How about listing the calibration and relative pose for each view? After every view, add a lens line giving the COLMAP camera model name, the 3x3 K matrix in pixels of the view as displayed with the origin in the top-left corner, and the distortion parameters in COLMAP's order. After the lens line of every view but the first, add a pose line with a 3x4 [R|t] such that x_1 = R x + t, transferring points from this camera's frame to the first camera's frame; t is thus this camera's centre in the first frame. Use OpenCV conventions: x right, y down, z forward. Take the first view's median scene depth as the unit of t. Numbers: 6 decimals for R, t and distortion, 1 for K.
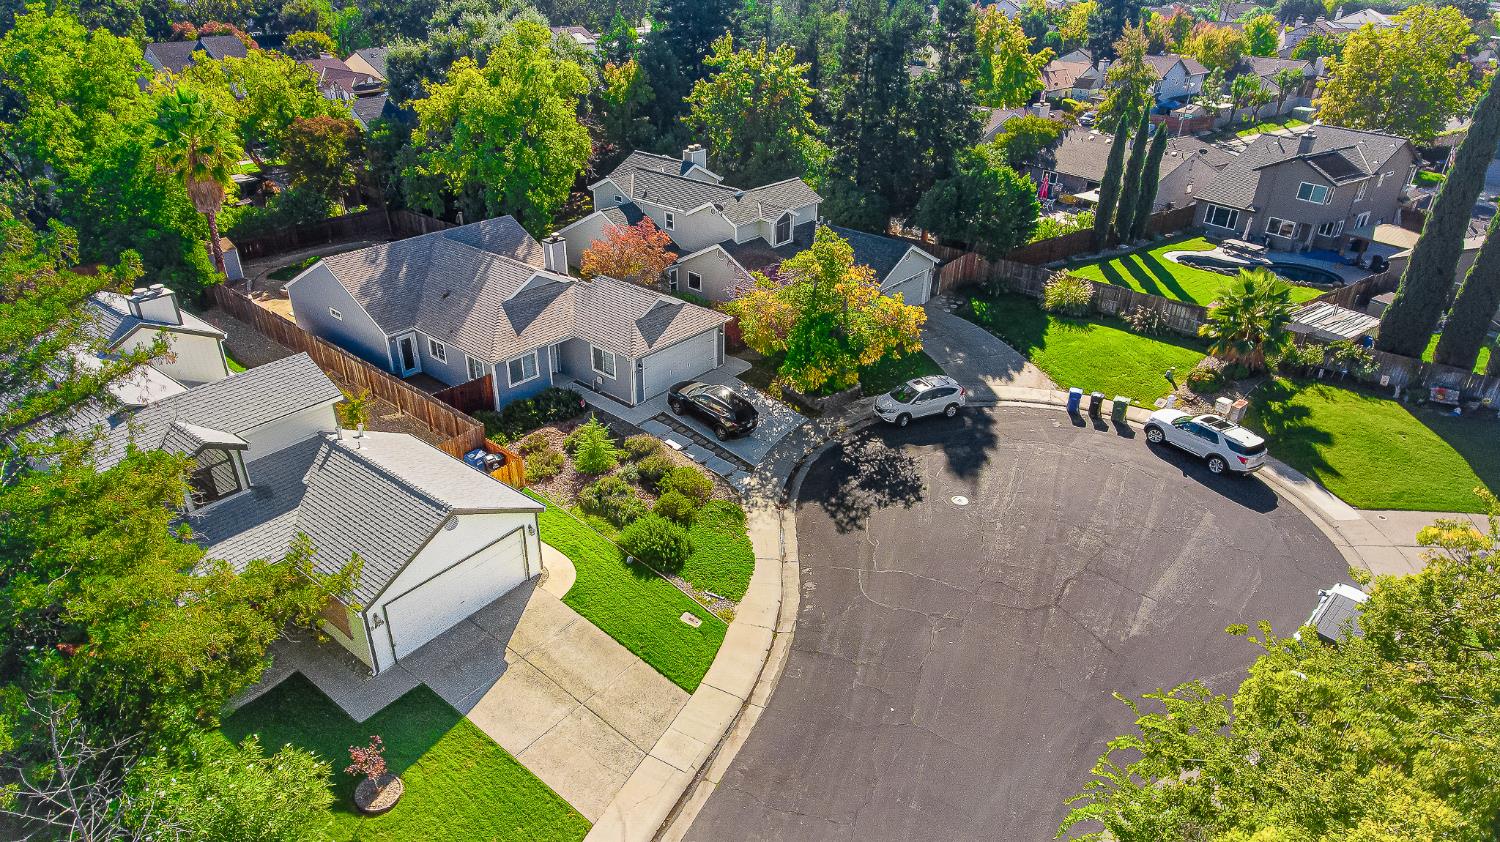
lens RADIAL K [[835.7, 0, 750.0], [0, 835.7, 421.0], [0, 0, 1]] dist [-0.003554, -0.000484]
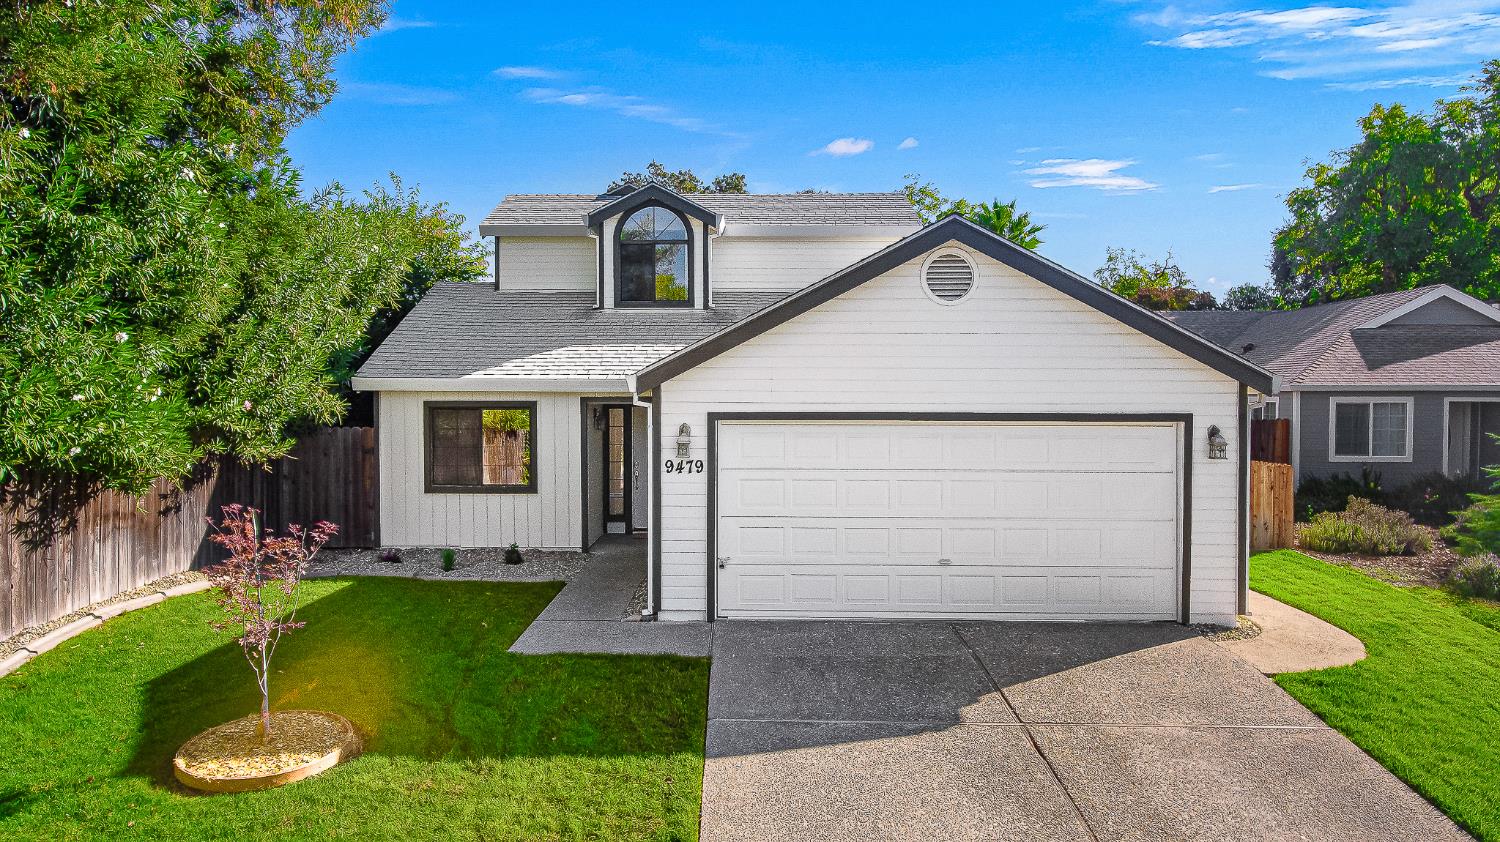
lens RADIAL K [[931.2, 0, 750.0], [0, 931.2, 421.0], [0, 0, 1]] dist [-0.001304, -0.000907]
pose [[0.586865, -0.010443, -0.809617, -0.085810], [-0.361243, 0.891505, -0.273353, 0.304568], [0.724633, 0.452890, 0.519421, 0.735764]]
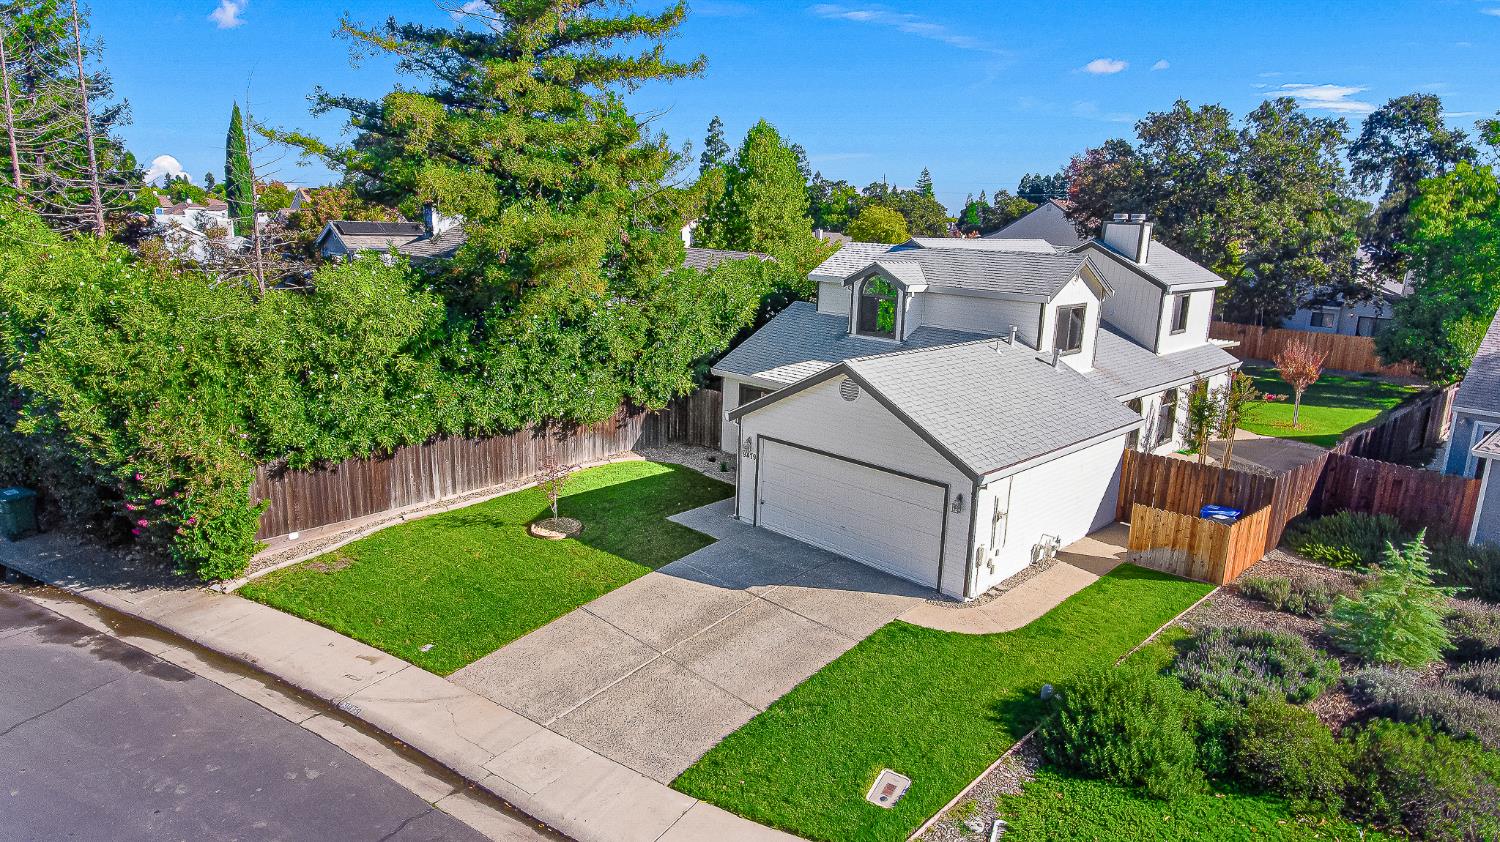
lens RADIAL K [[887.9, 0, 750.0], [0, 887.9, 421.0], [0, 0, 1]] dist [0.002134, 0.000018]
pose [[-0.132476, 0.184851, -0.973797, 0.366322], [-0.496269, 0.838075, 0.226600, 0.017302], [0.858002, 0.513284, -0.019289, 0.923550]]
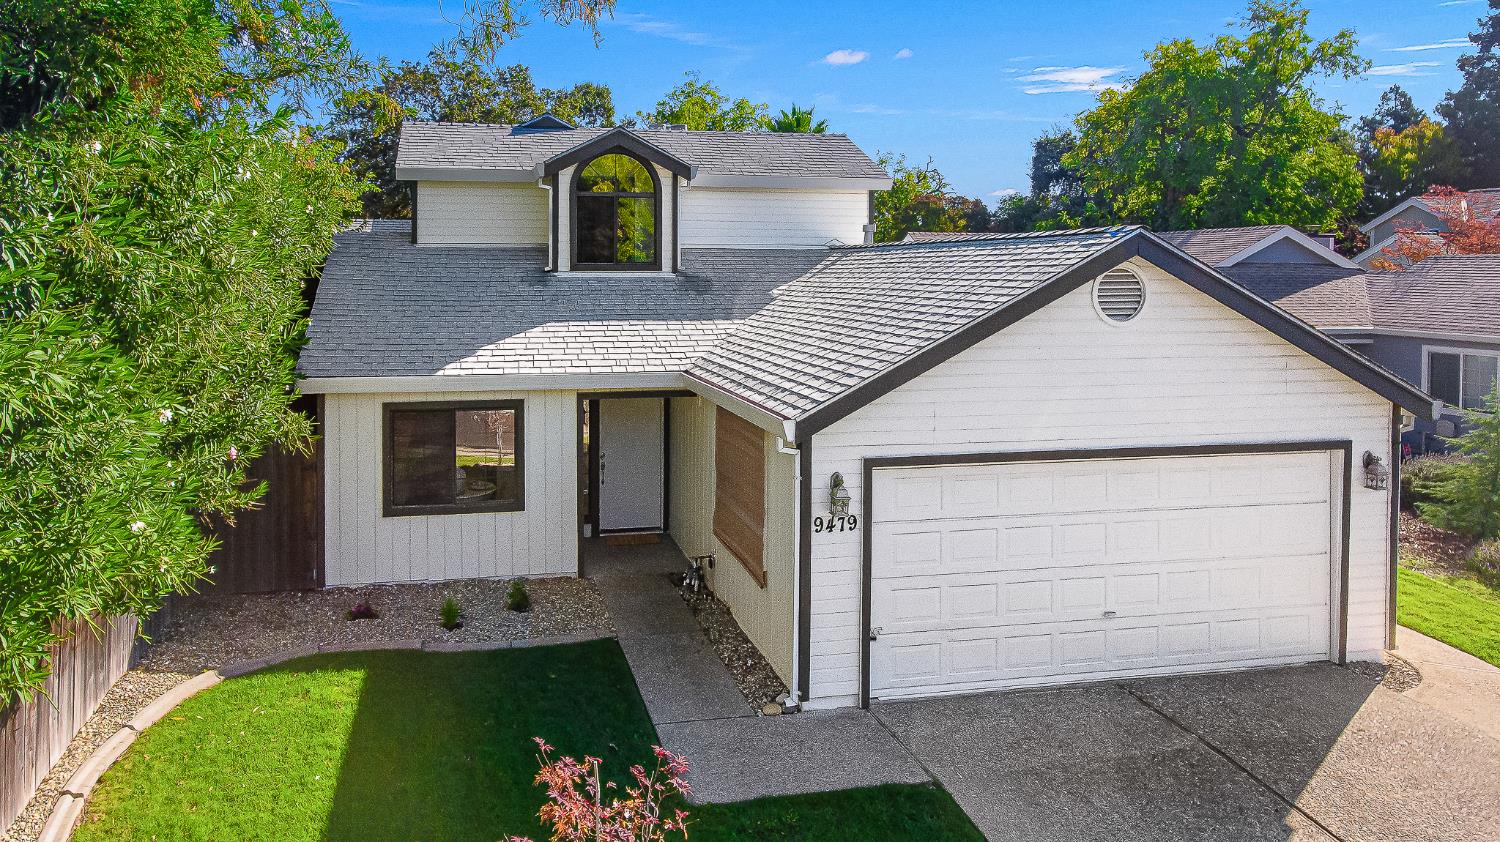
lens RADIAL K [[955.8, 0, 651.0], [0, 955.8, 300.8], [0, 0, 1]] dist [-0.003003, -0.003254]
pose [[0.737823, -0.014525, -0.674838, -0.238119], [-0.293981, 0.893051, -0.340640, 0.287673], [0.607612, 0.449722, 0.654644, 0.638953]]
